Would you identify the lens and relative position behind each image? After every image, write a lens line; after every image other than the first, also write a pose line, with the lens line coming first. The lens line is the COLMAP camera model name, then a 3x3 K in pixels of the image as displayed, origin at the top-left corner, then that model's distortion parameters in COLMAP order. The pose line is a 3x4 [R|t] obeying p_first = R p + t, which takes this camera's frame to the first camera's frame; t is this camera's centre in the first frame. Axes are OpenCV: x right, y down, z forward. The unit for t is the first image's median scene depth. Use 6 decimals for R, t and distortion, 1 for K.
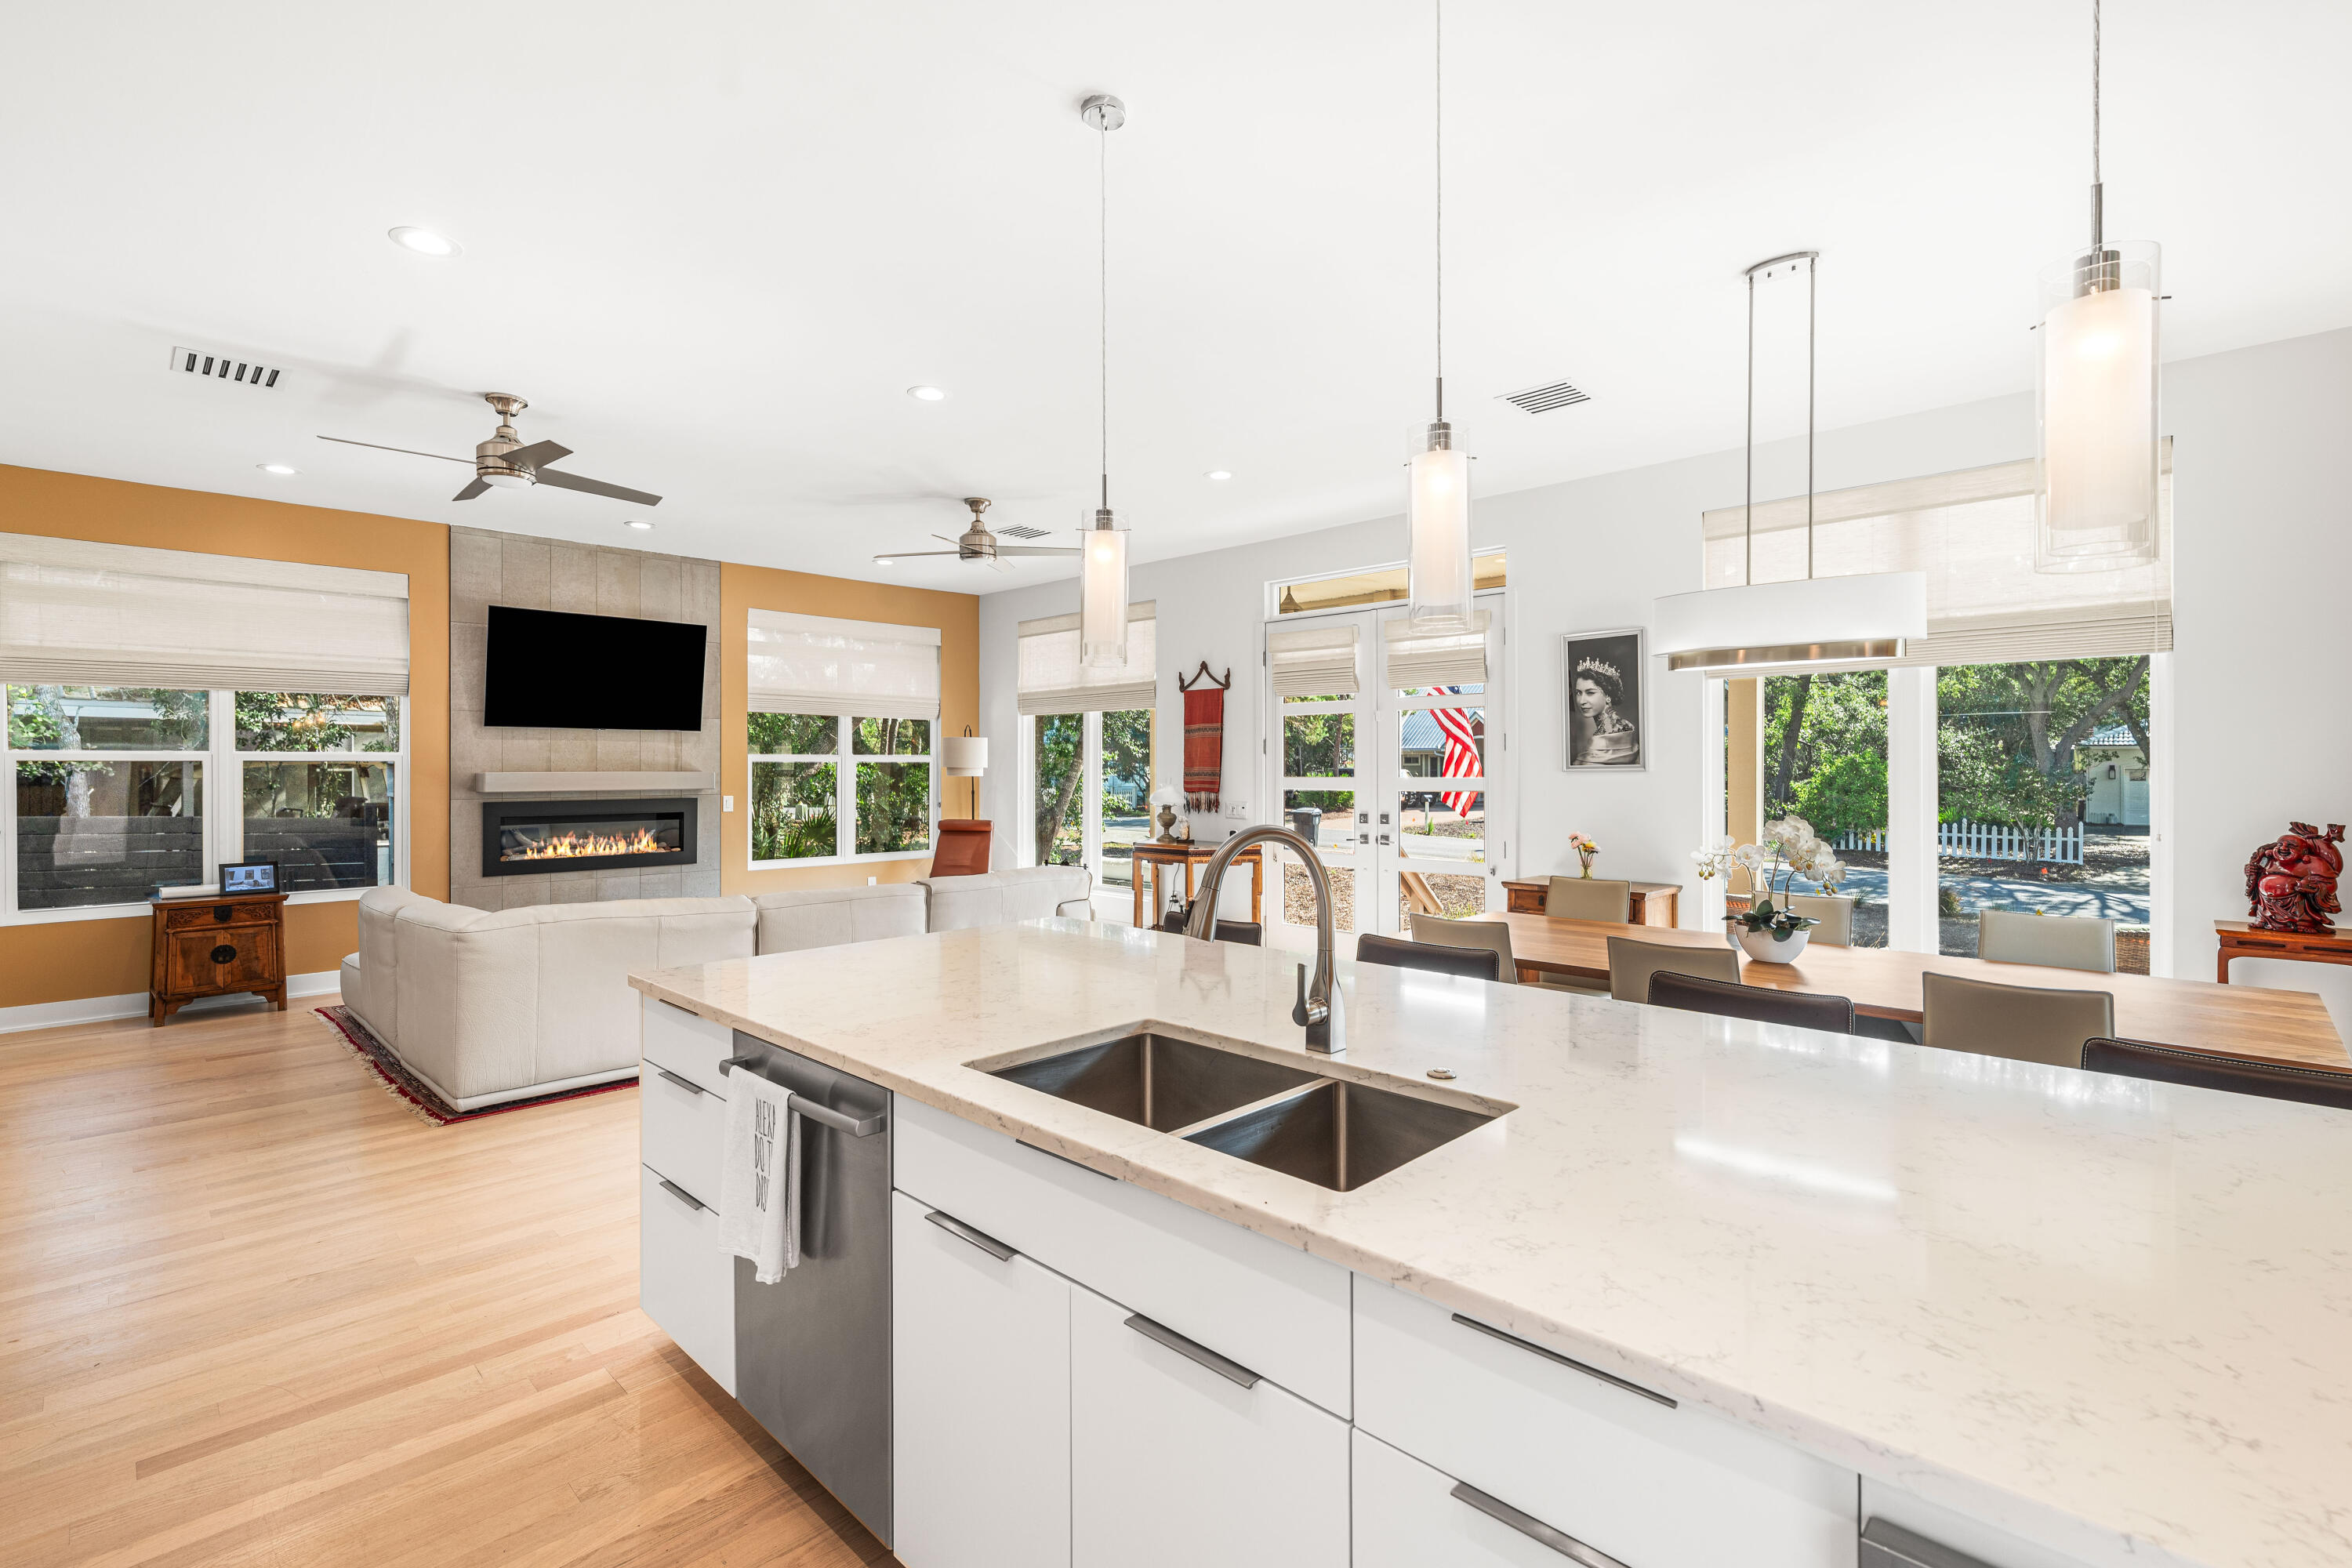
lens RADIAL K [[1079.8, 0, 1172.8], [0, 1079.8, 767.8], [0, 0, 1]] dist [0.006110, -0.000042]
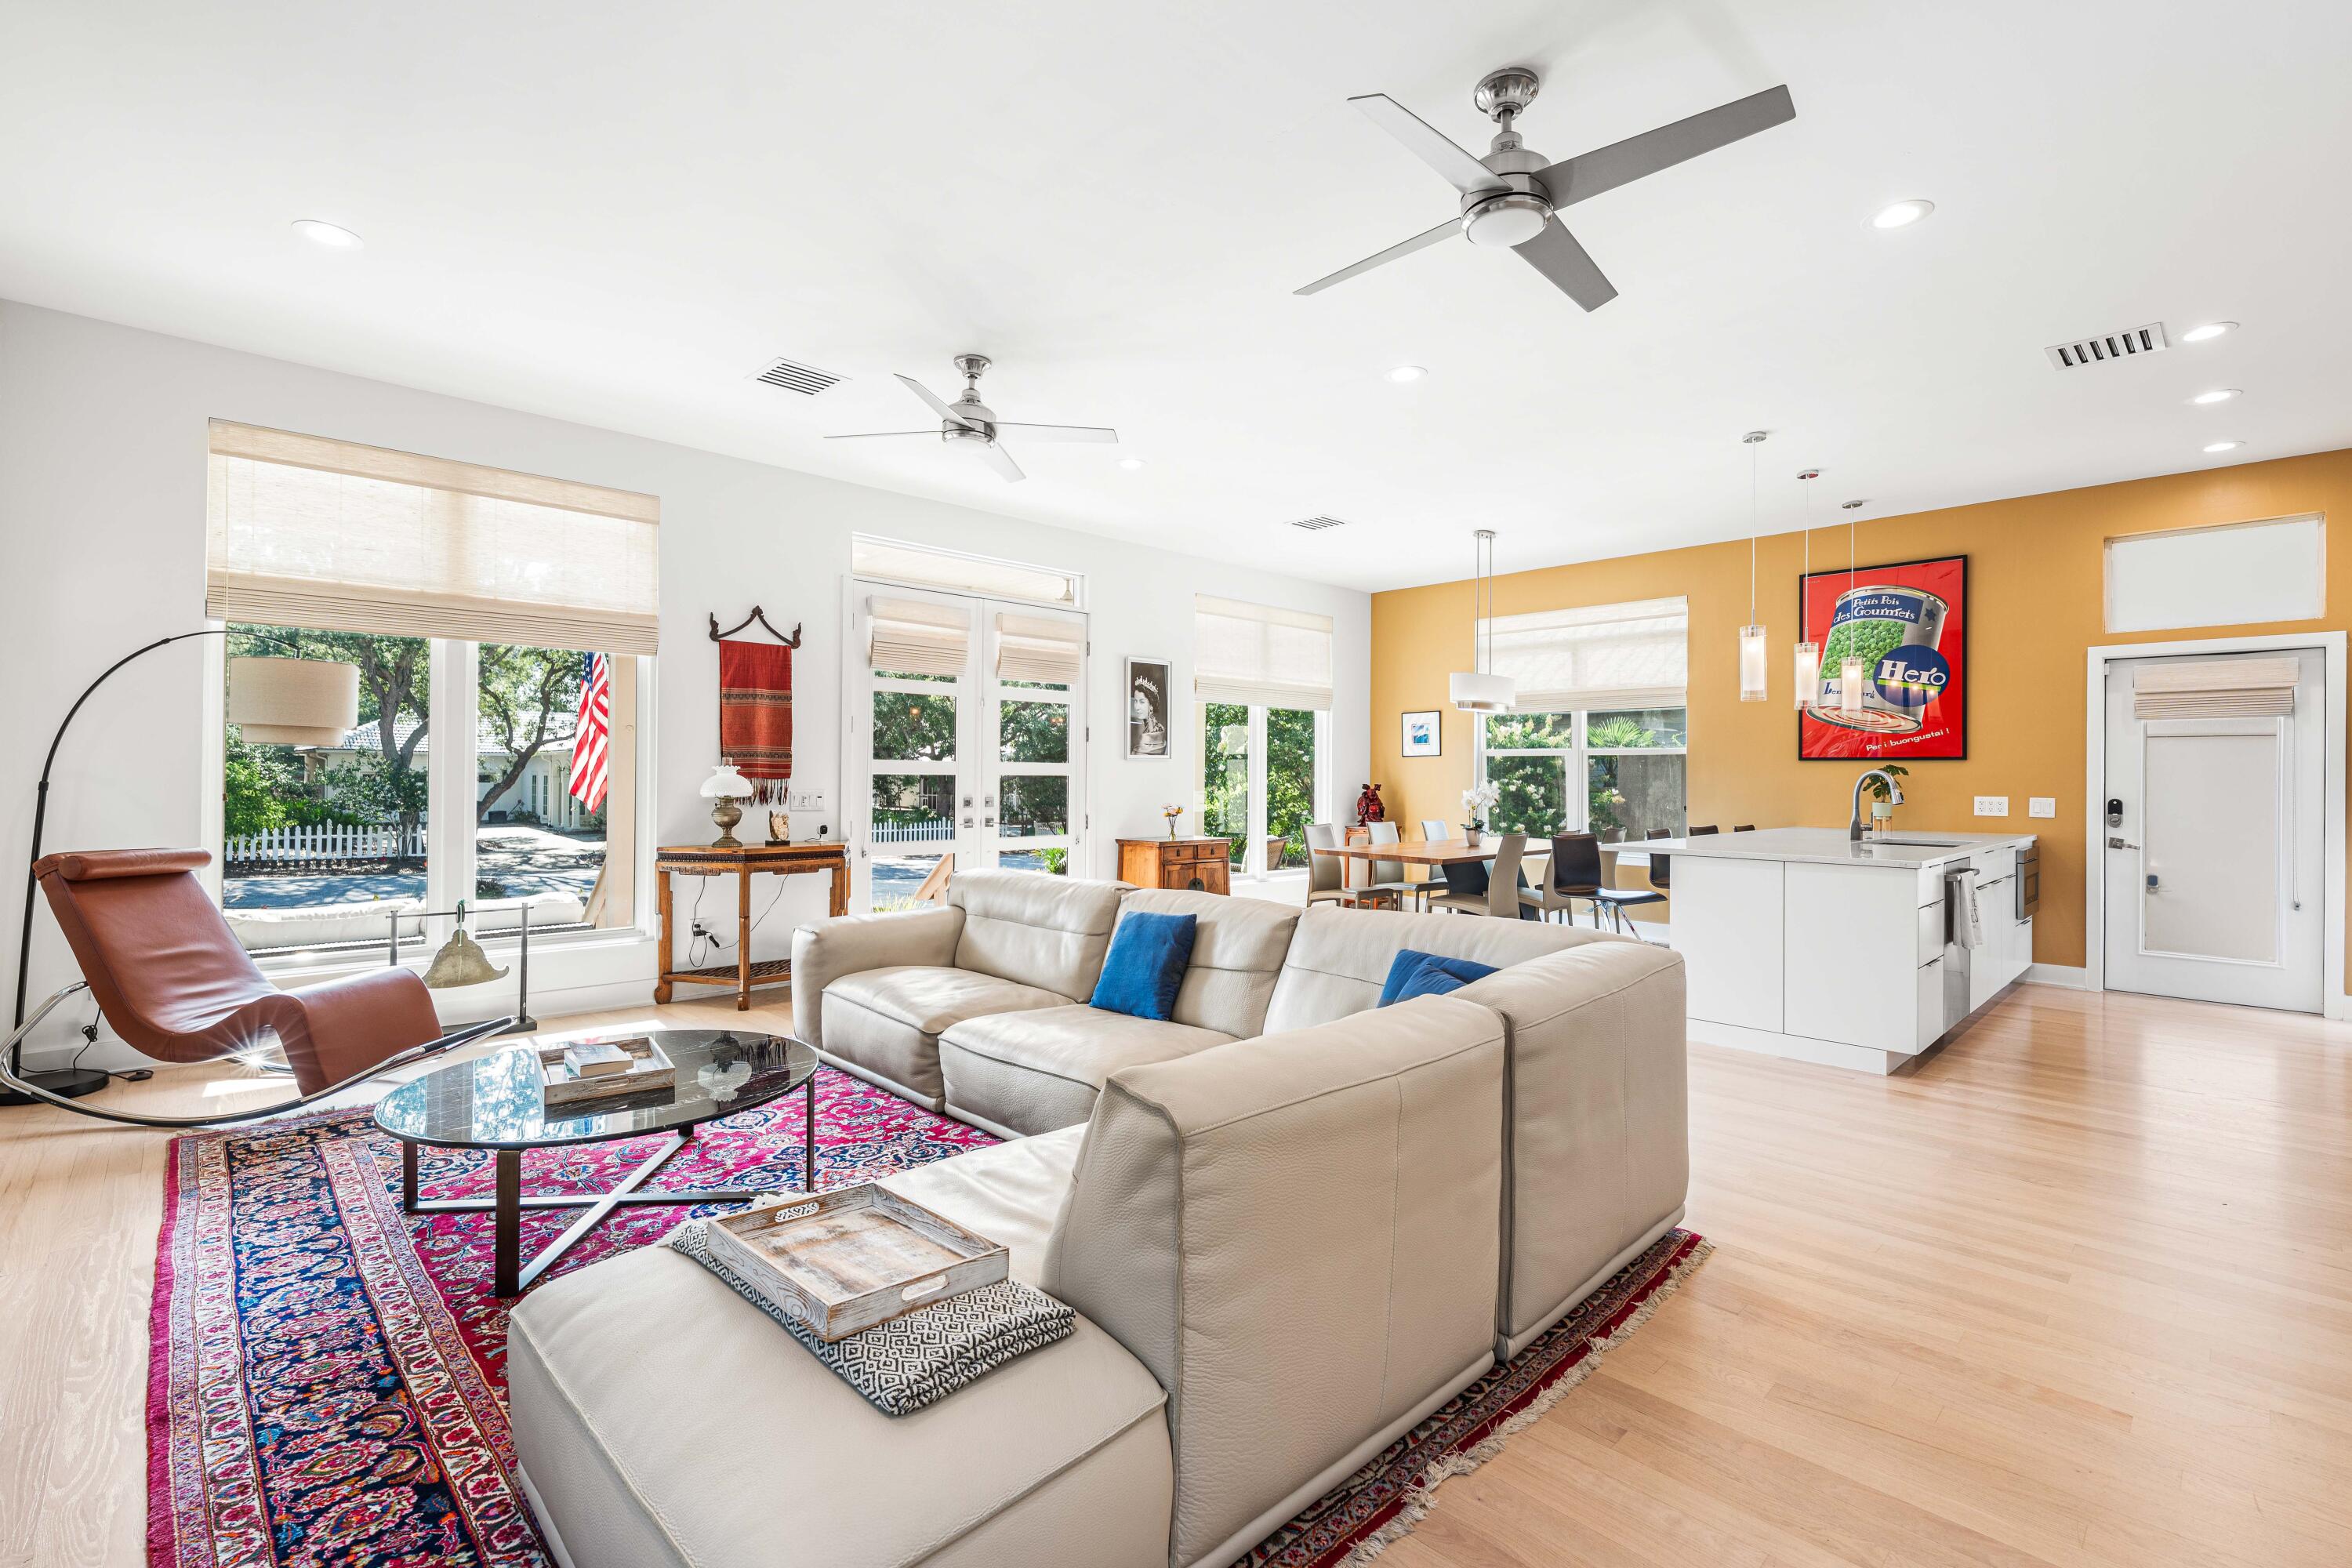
lens RADIAL K [[1037.0, 0, 1180.9], [0, 1037.0, 784.2], [0, 0, 1]] dist [0.000054, -0.000507]
pose [[0.027410, -0.003577, 0.999618, -0.756839], [-0.005677, 0.999977, 0.003734, 0.024153], [-0.999608, -0.005777, 0.027389, 0.744230]]
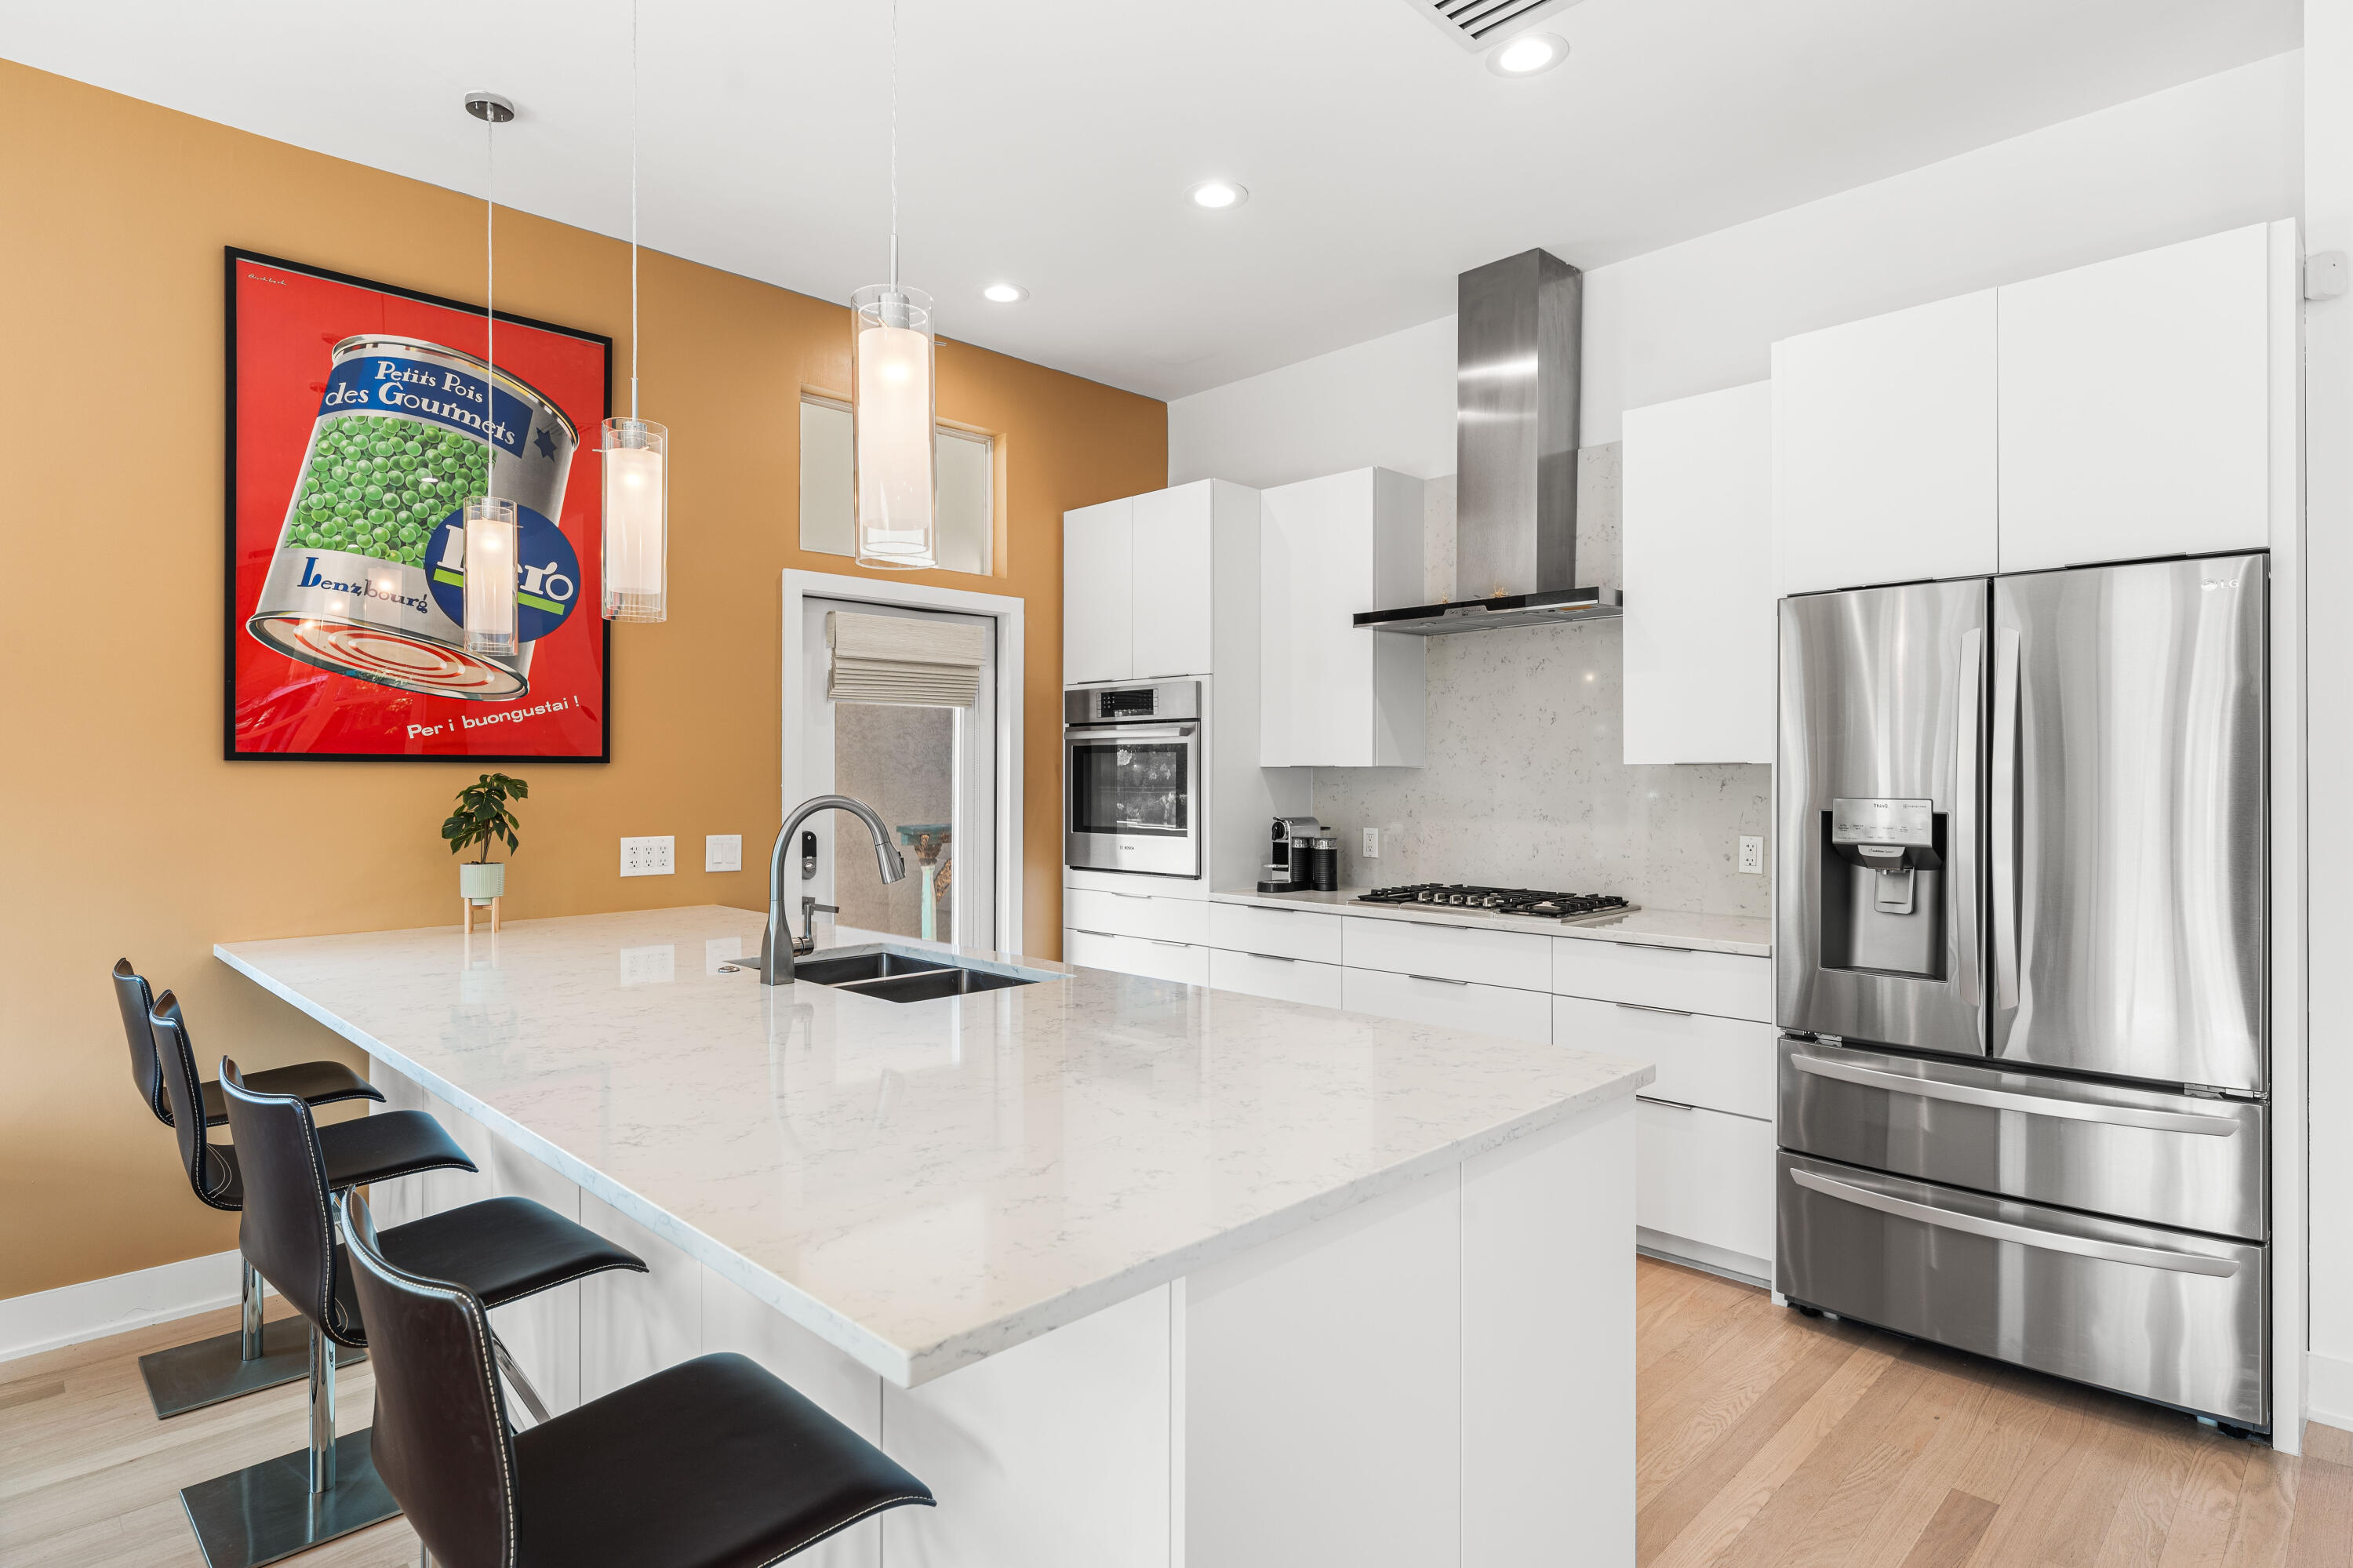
lens RADIAL K [[1252.5, 0, 1176.5], [0, 1252.5, 784.0], [0, 0, 1]] dist [-0.001018, -0.000066]
pose [[-0.999959, 0.004321, 0.007949, -0.054470], [0.004383, 0.999959, 0.007895, 0.007497], [-0.007914, 0.007929, -0.999937, 0.607045]]
